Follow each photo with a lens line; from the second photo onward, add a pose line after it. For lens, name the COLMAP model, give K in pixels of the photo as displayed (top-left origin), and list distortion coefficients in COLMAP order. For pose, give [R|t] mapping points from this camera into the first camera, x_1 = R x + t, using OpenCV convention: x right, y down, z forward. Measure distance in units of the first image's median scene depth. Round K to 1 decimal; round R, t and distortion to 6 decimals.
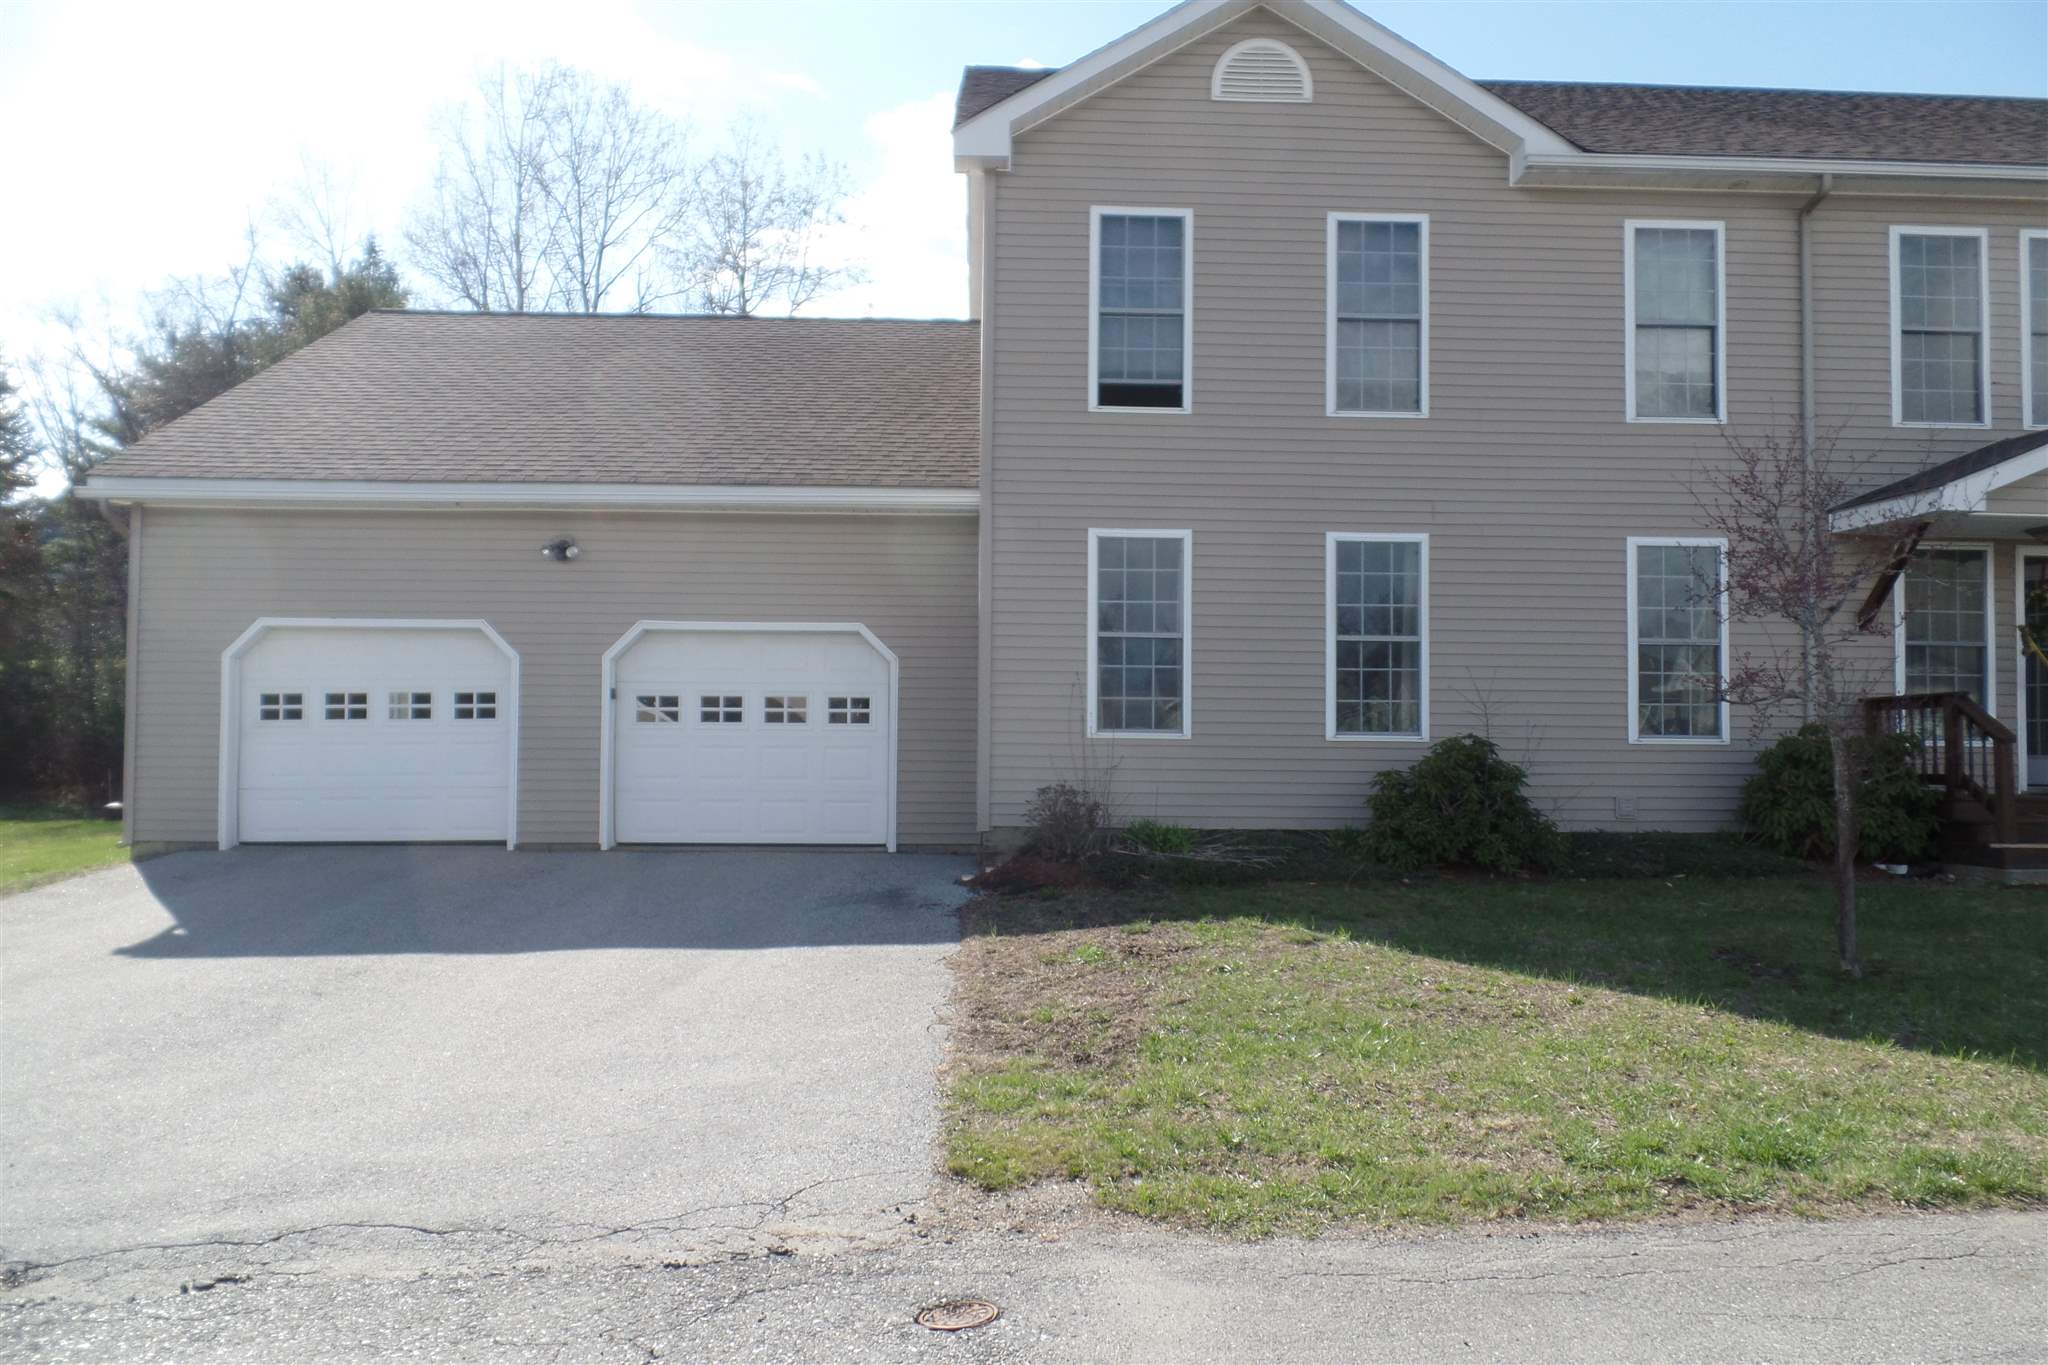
lens RADIAL K [[1405.2, 0, 1016.2], [0, 1405.2, 677.7], [0, 0, 1]] dist [-0.001233, -0.010502]
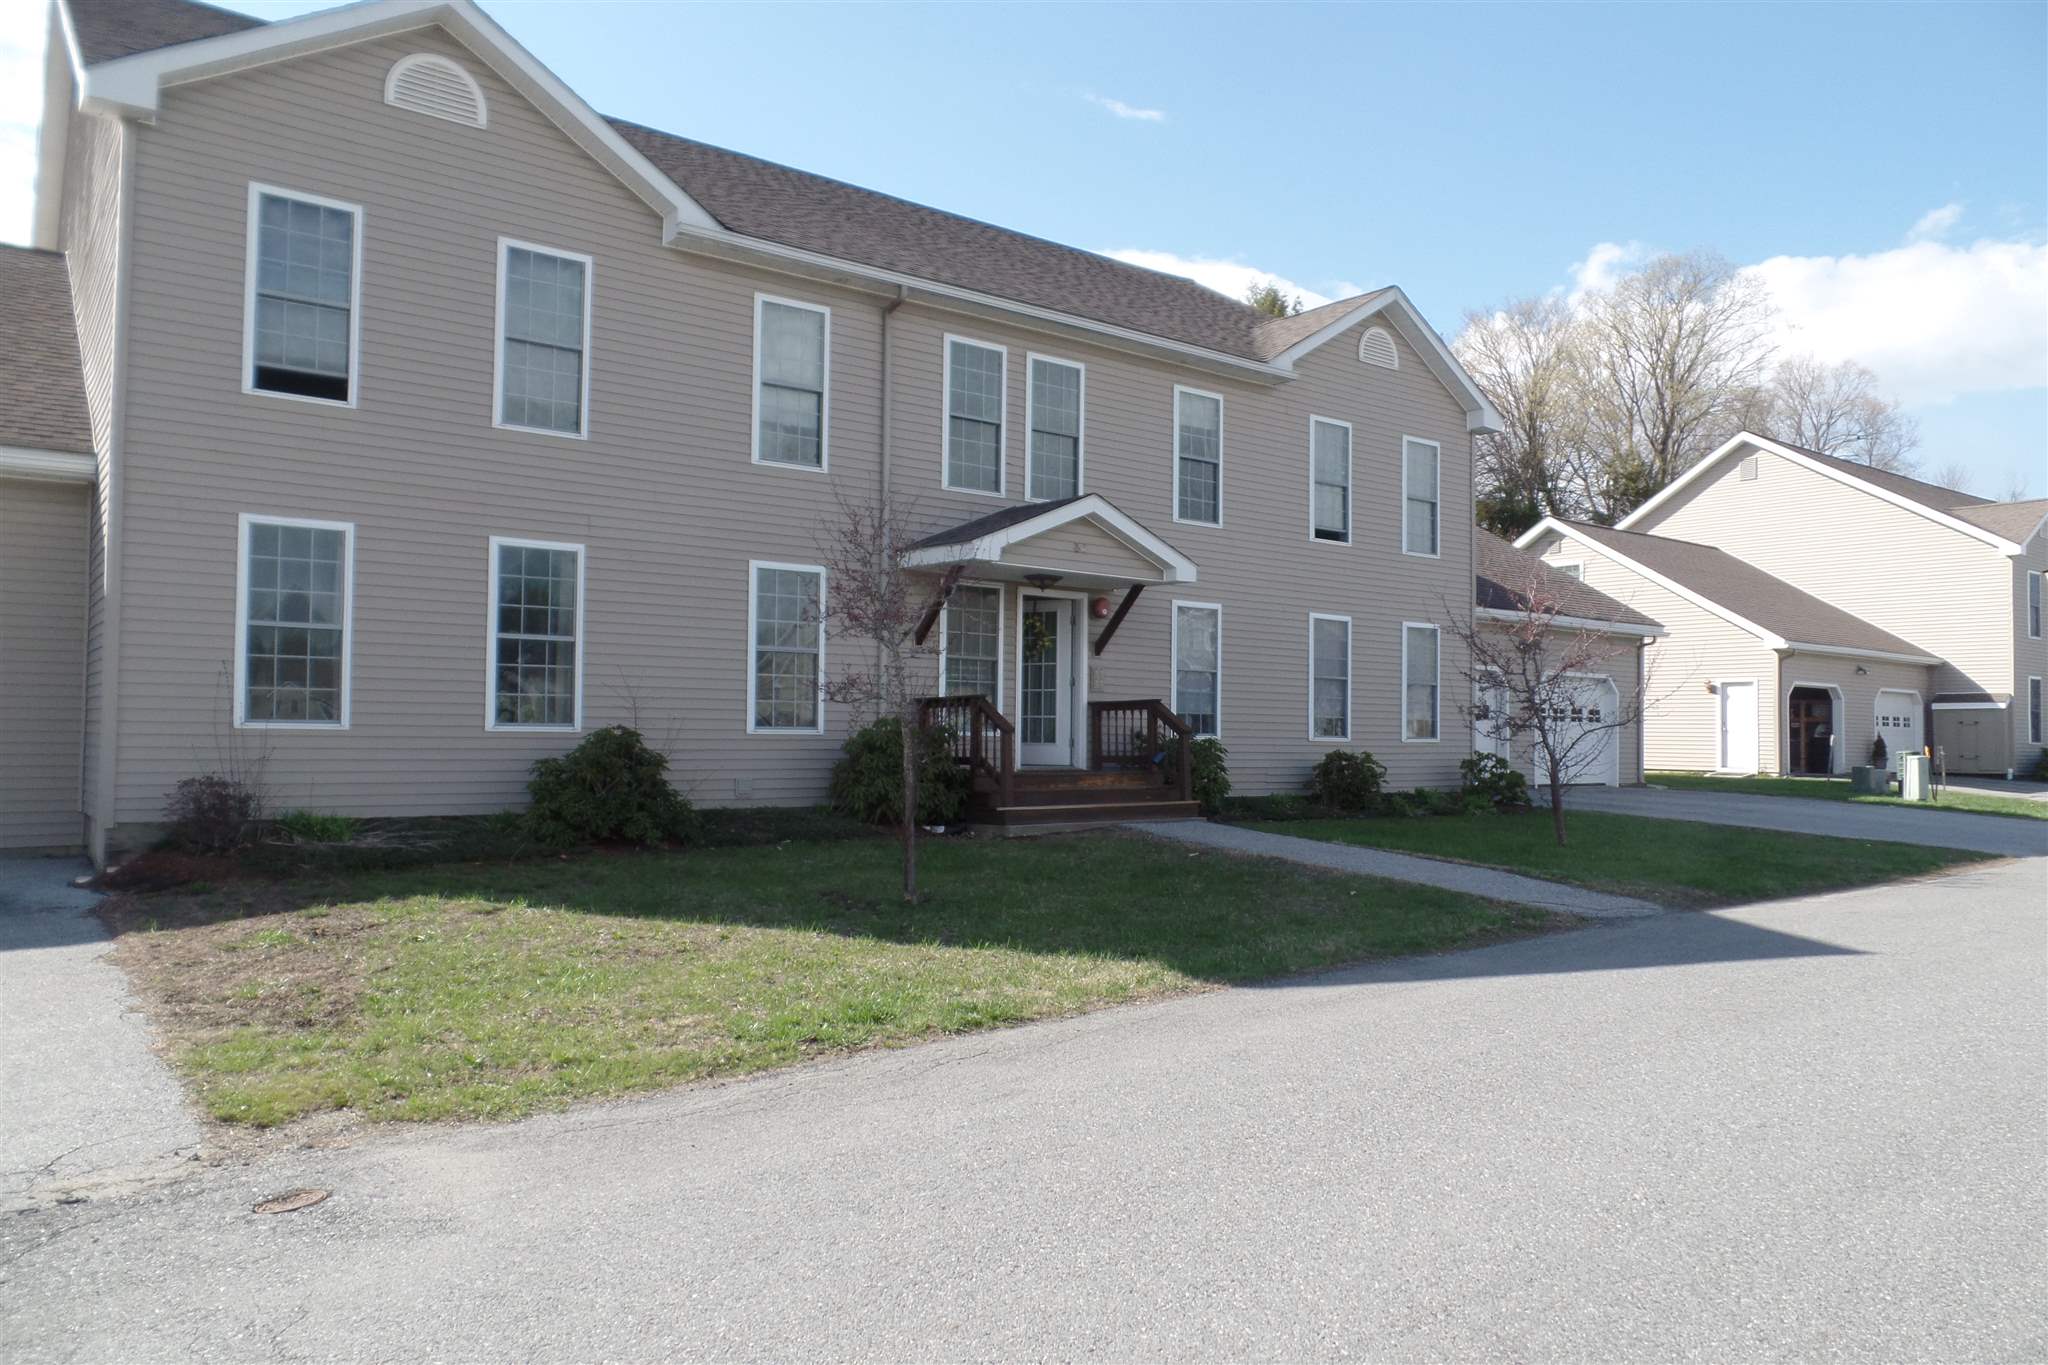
lens RADIAL K [[1405.2, 0, 1003.5], [0, 1405.2, 690.9], [0, 0, 1]] dist [-0.001233, -0.010502]
pose [[0.818705, 0.016139, 0.573988, -0.073701], [-0.024676, 0.999670, 0.007088, -0.003307], [-0.573684, -0.019967, 0.818833, -0.102957]]
